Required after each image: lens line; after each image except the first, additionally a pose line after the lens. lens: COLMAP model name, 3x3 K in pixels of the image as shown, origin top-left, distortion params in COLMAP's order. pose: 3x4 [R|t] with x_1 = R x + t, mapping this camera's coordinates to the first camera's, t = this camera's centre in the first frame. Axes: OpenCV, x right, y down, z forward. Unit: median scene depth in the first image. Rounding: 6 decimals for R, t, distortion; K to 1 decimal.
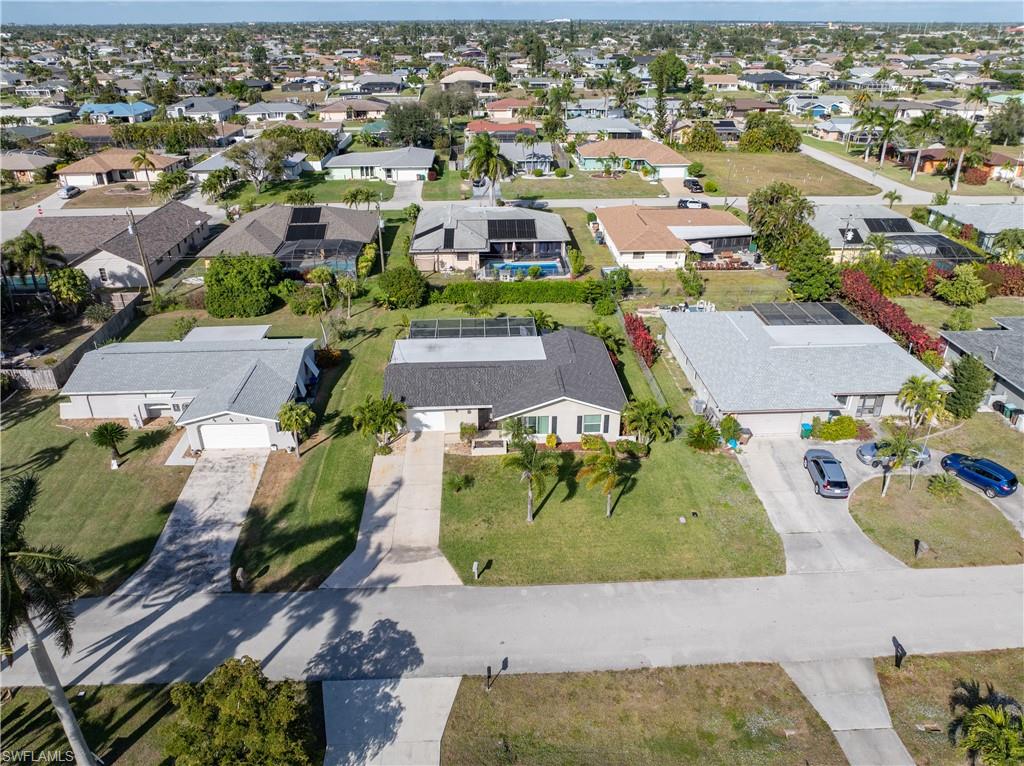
lens RADIAL K [[718.6, 0, 512.0], [0, 718.6, 383.0], [0, 0, 1]] dist [-0.033391, 0.001392]
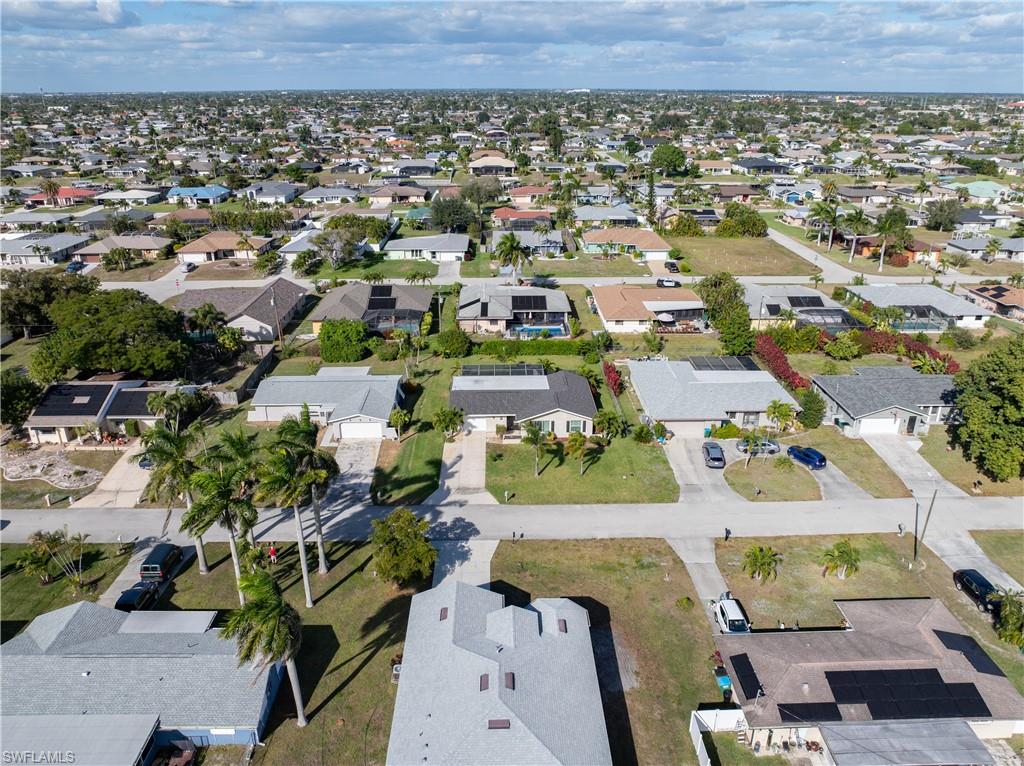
lens RADIAL K [[718.6, 0, 512.0], [0, 718.6, 383.0], [0, 0, 1]] dist [-0.033391, 0.001392]
pose [[0.999639, 0.011995, -0.024061, 0.002461], [-0.013889, 0.996683, -0.080186, 0.061421], [0.023019, 0.080491, 0.996489, -0.437639]]
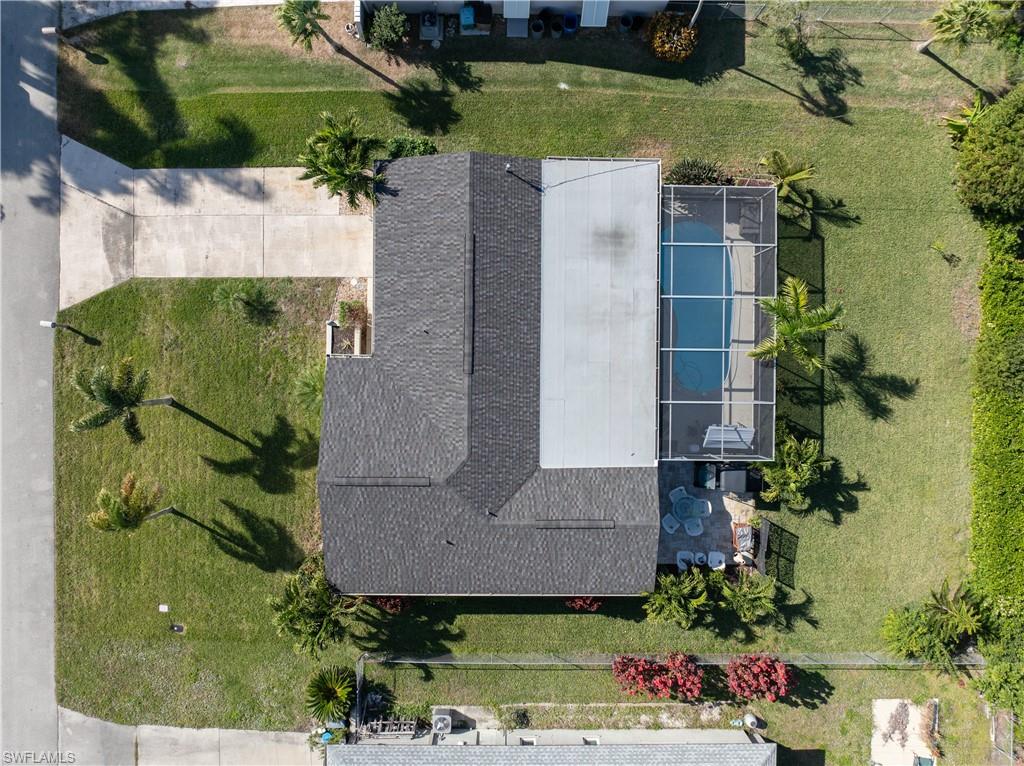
lens RADIAL K [[718.6, 0, 512.0], [0, 718.6, 383.0], [0, 0, 1]] dist [-0.033391, 0.001392]
pose [[-0.055495, 0.998146, 0.024999, -0.017281], [-0.459856, -0.047775, 0.886707, -0.348110], [0.886258, 0.037712, 0.461655, 0.557080]]
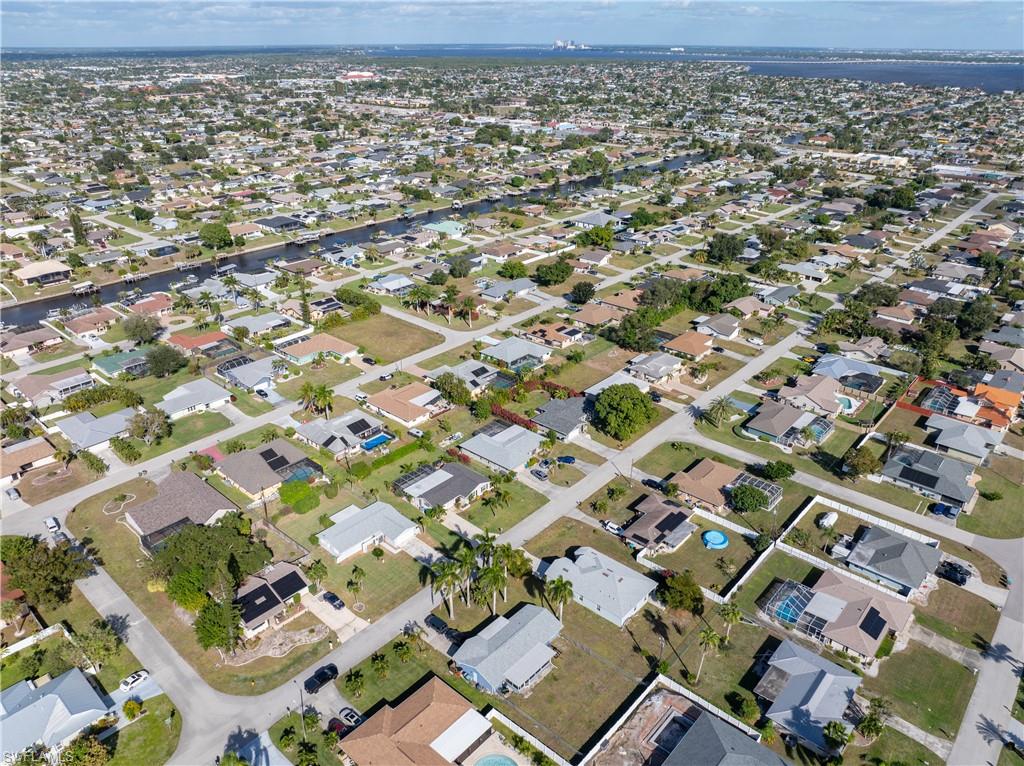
lens RADIAL K [[718.6, 0, 512.0], [0, 718.6, 383.0], [0, 0, 1]] dist [-0.033391, 0.001392]
pose [[0.699524, -0.306826, 0.645387, -1.240280], [0.323655, 0.941224, 0.096667, -0.469986], [-0.637114, 0.141261, 0.757714, -1.176685]]
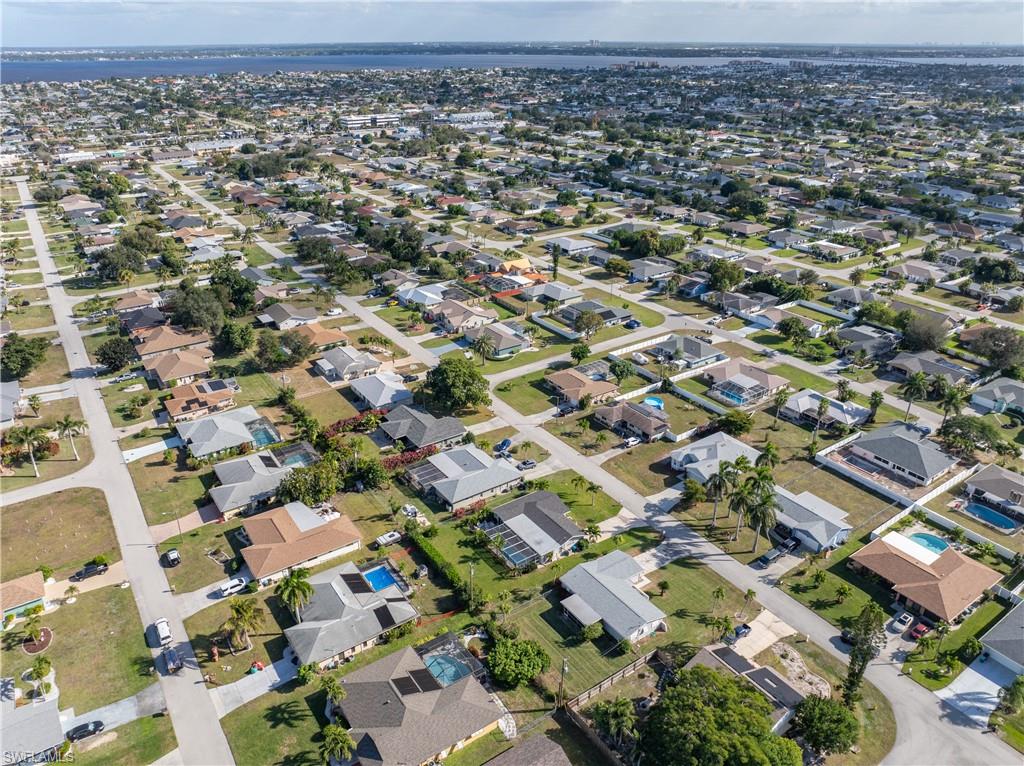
lens RADIAL K [[718.6, 0, 512.0], [0, 718.6, 383.0], [0, 0, 1]] dist [-0.033391, 0.001392]
pose [[-0.520617, -0.369102, 0.769885, -1.274778], [0.395120, 0.695197, 0.600485, -1.405433], [-0.756861, 0.616819, -0.216092, 0.961364]]
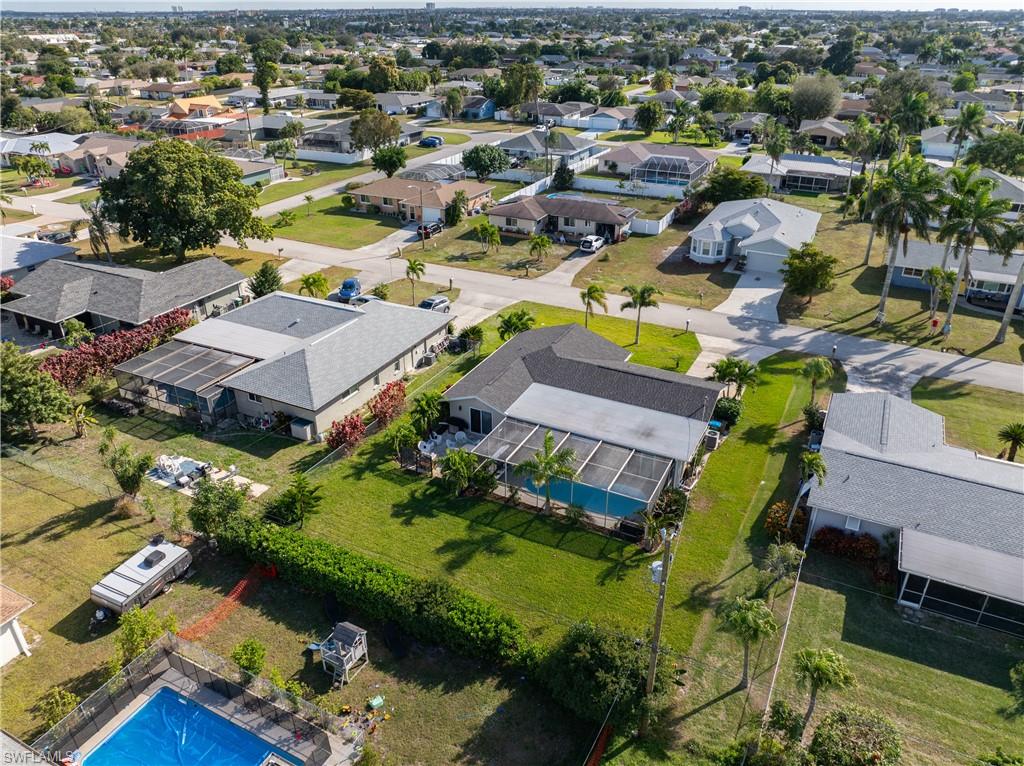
lens RADIAL K [[718.6, 0, 512.0], [0, 718.6, 383.0], [0, 0, 1]] dist [-0.033391, 0.001392]
pose [[-0.868210, -0.230185, 0.439575, -0.238197], [0.226948, 0.603585, 0.764317, -0.535094], [-0.441255, 0.763348, -0.471798, 1.066935]]
